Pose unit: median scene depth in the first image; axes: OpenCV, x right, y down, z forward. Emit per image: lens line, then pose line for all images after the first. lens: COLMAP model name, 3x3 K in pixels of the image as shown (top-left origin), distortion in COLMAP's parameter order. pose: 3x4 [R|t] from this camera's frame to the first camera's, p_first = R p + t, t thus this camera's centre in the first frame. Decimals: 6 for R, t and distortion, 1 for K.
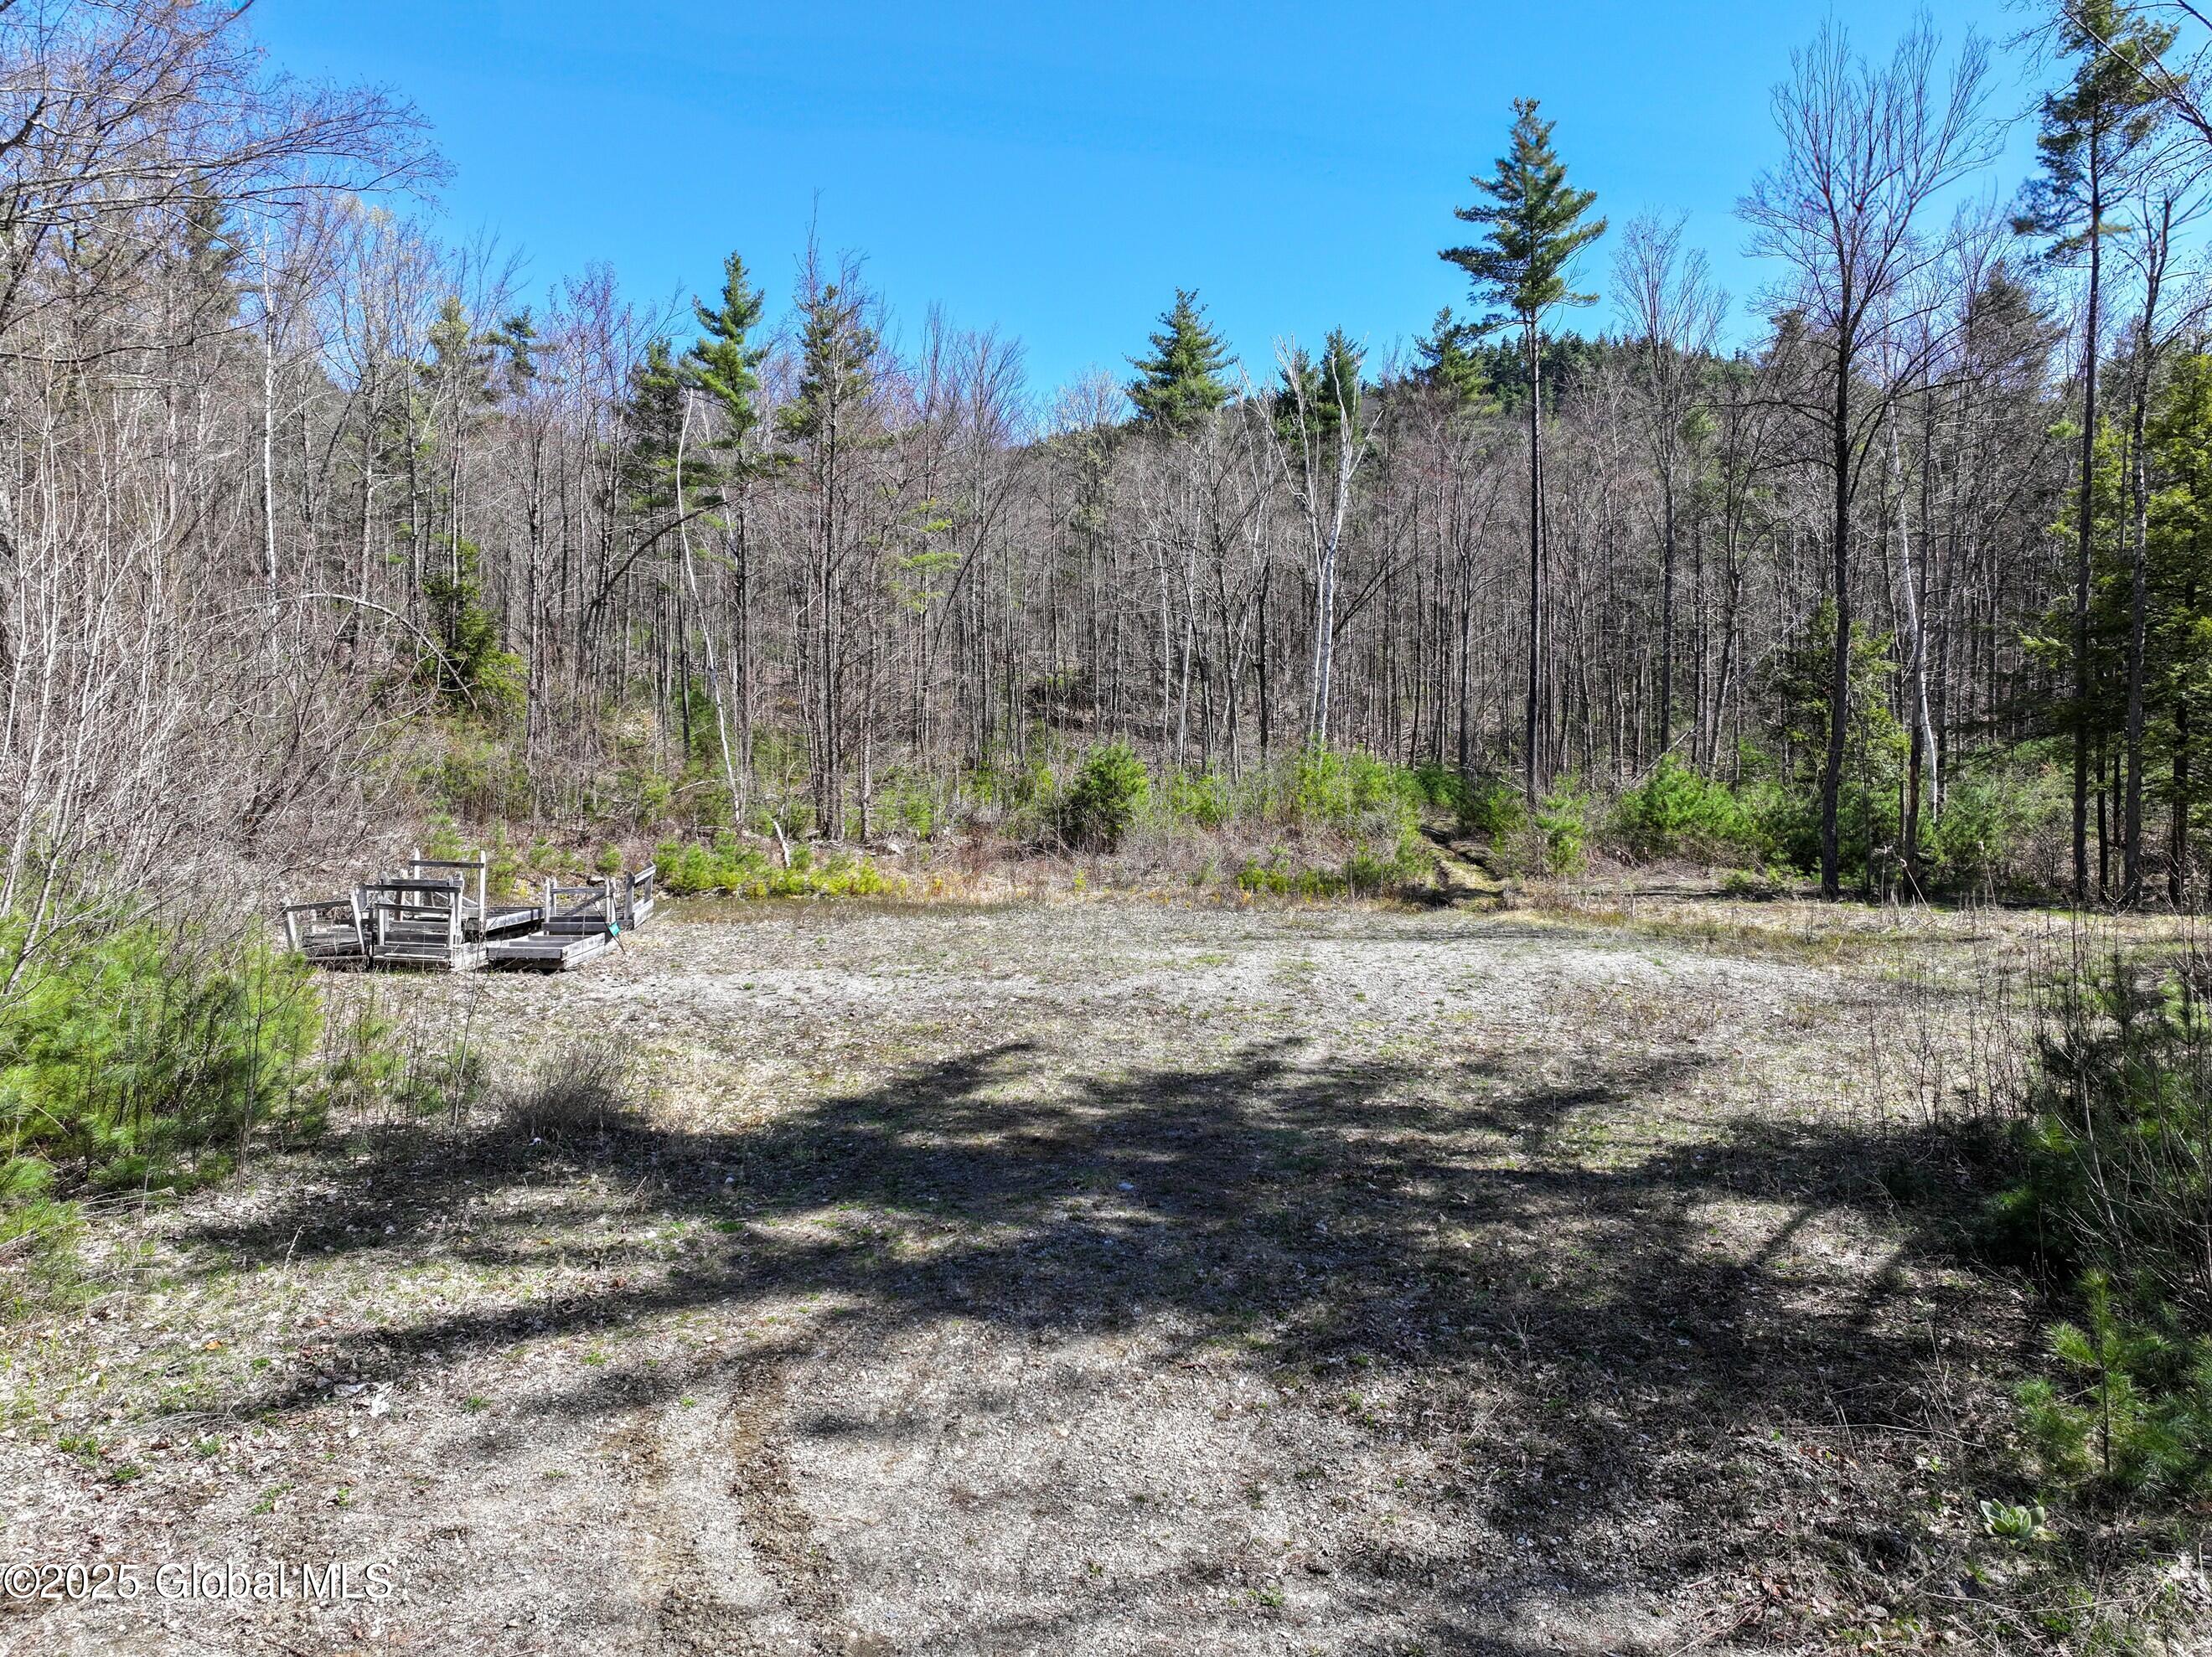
lens RADIAL K [[1546.4, 0, 1106.6], [0, 1546.4, 819.8], [0, 0, 1]] dist [0.012118, -0.002820]
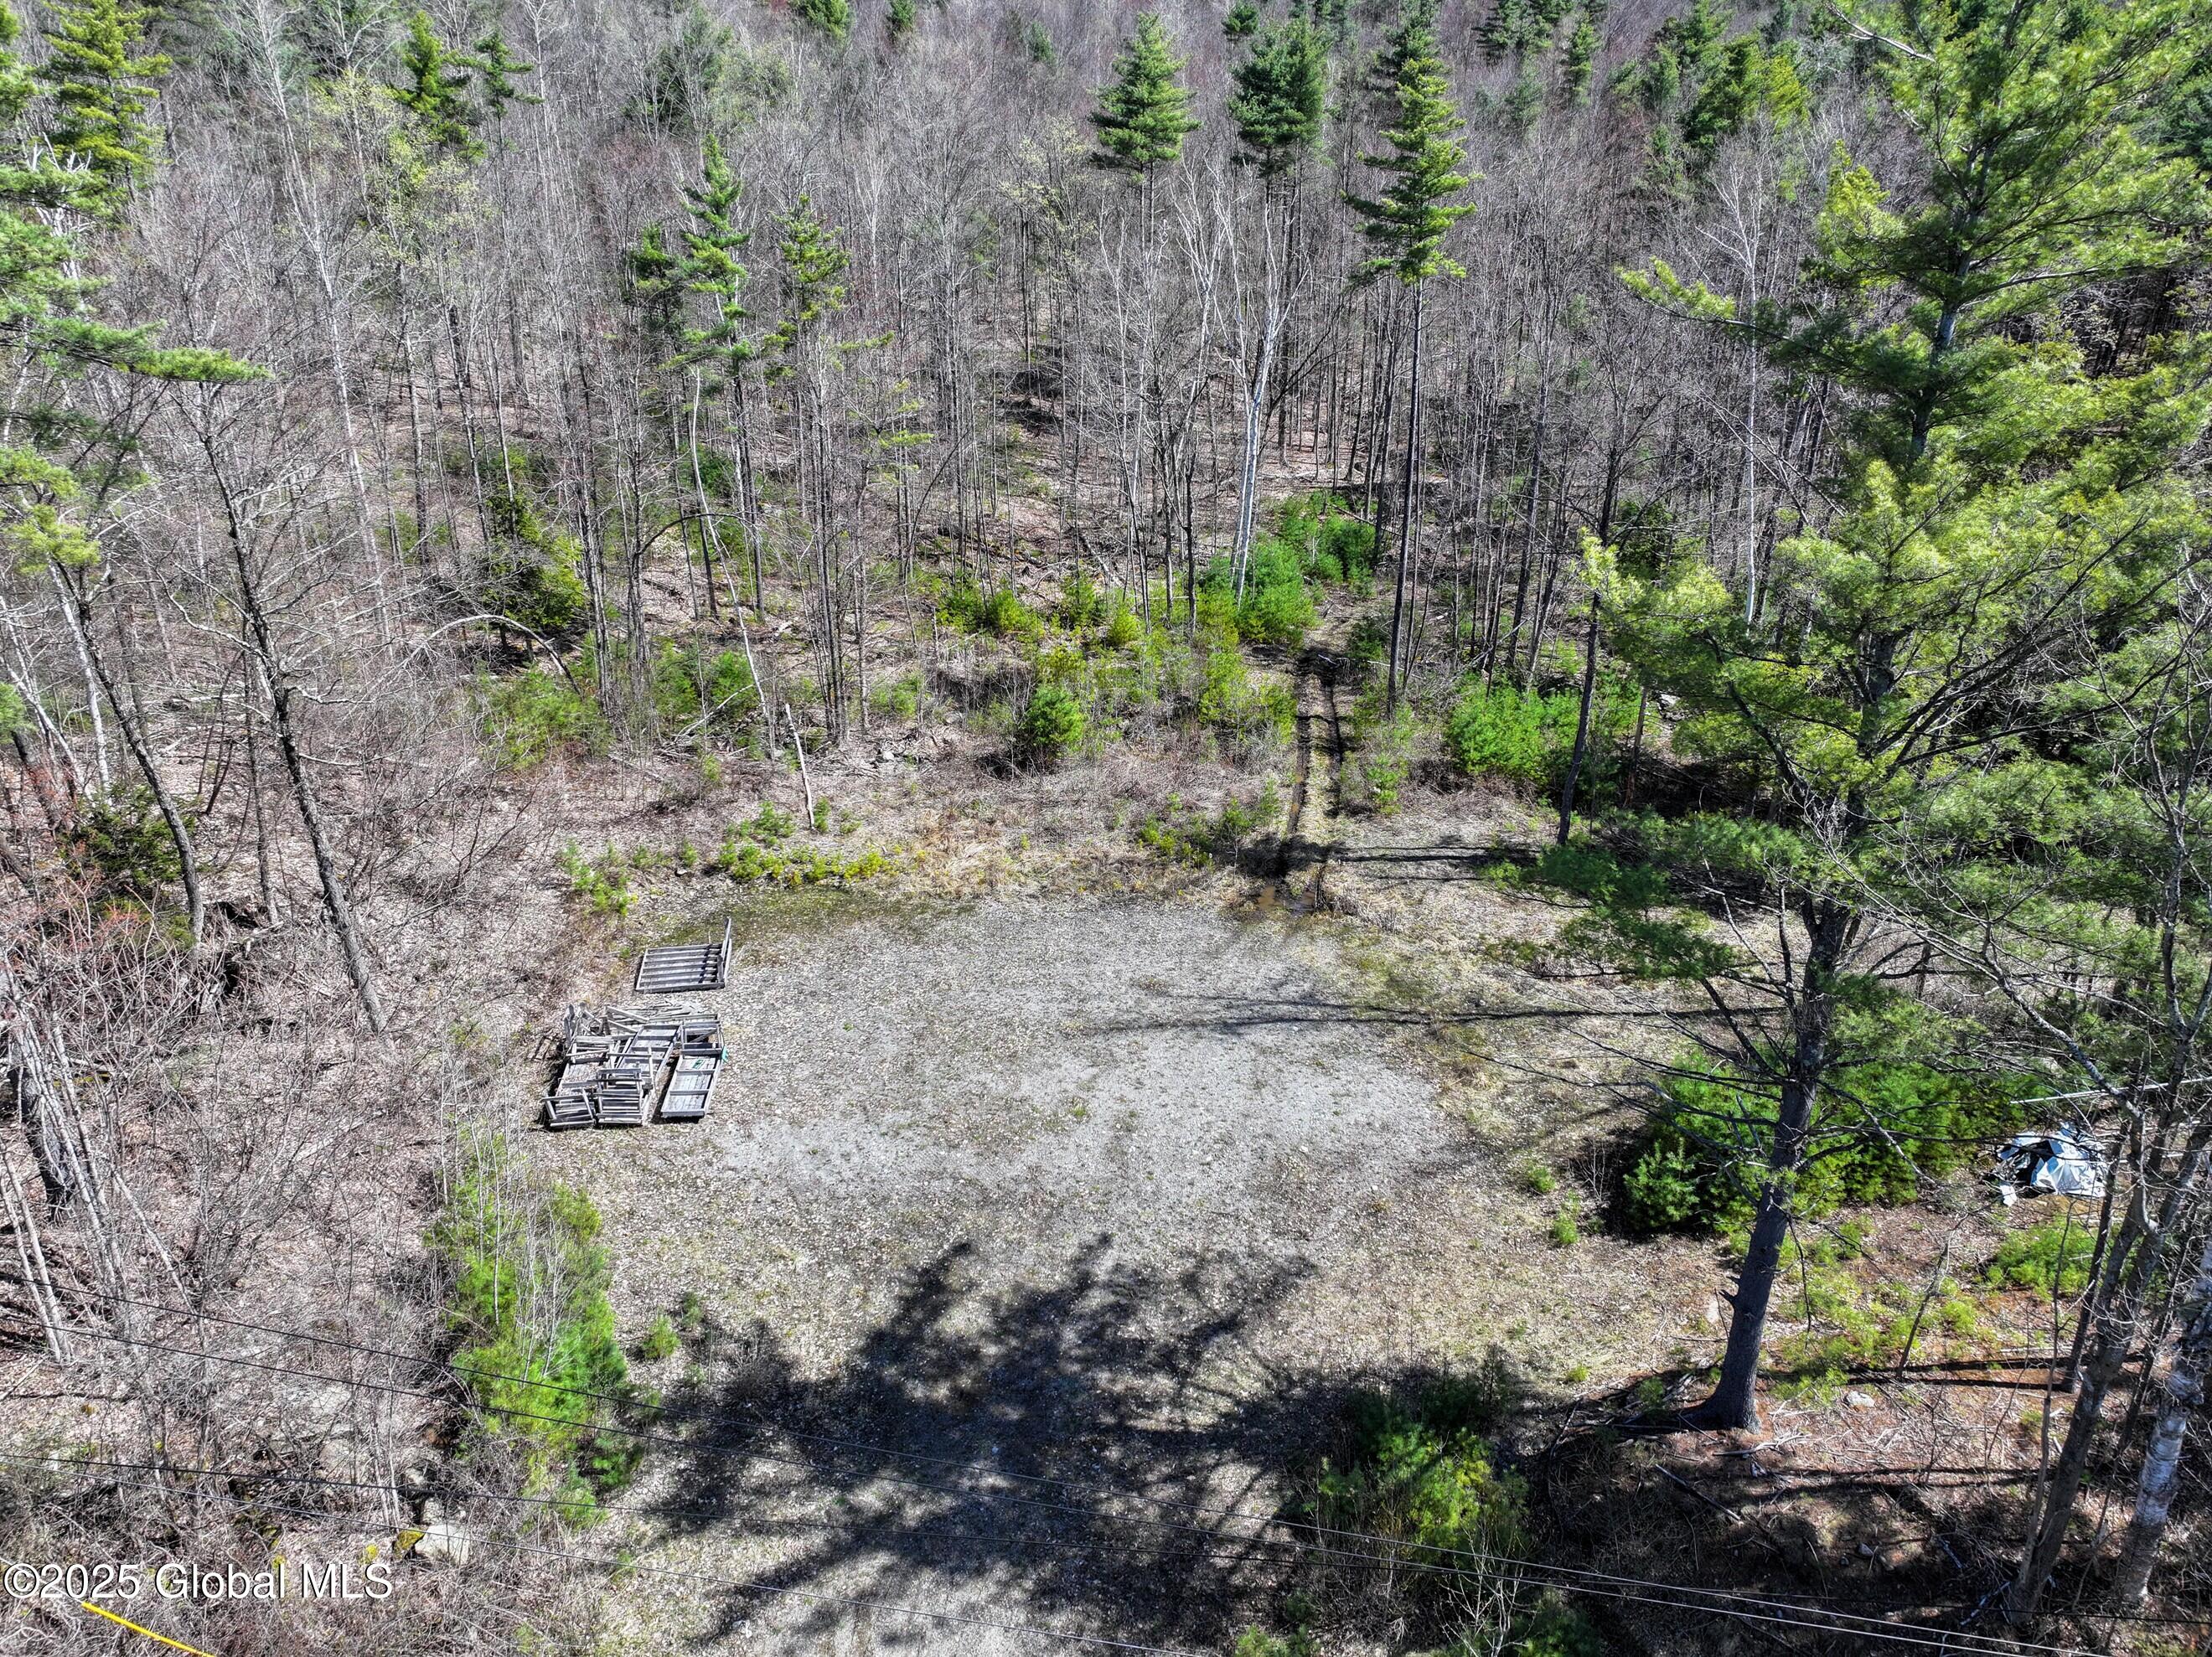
lens RADIAL K [[1546.4, 0, 1106.6], [0, 1546.4, 819.8], [0, 0, 1]] dist [0.012118, -0.002820]
pose [[0.999994, 0.003019, 0.001418, 0.058796], [-0.003326, 0.934300, 0.356471, -0.510998], [-0.000249, -0.356474, 0.934305, -0.308288]]
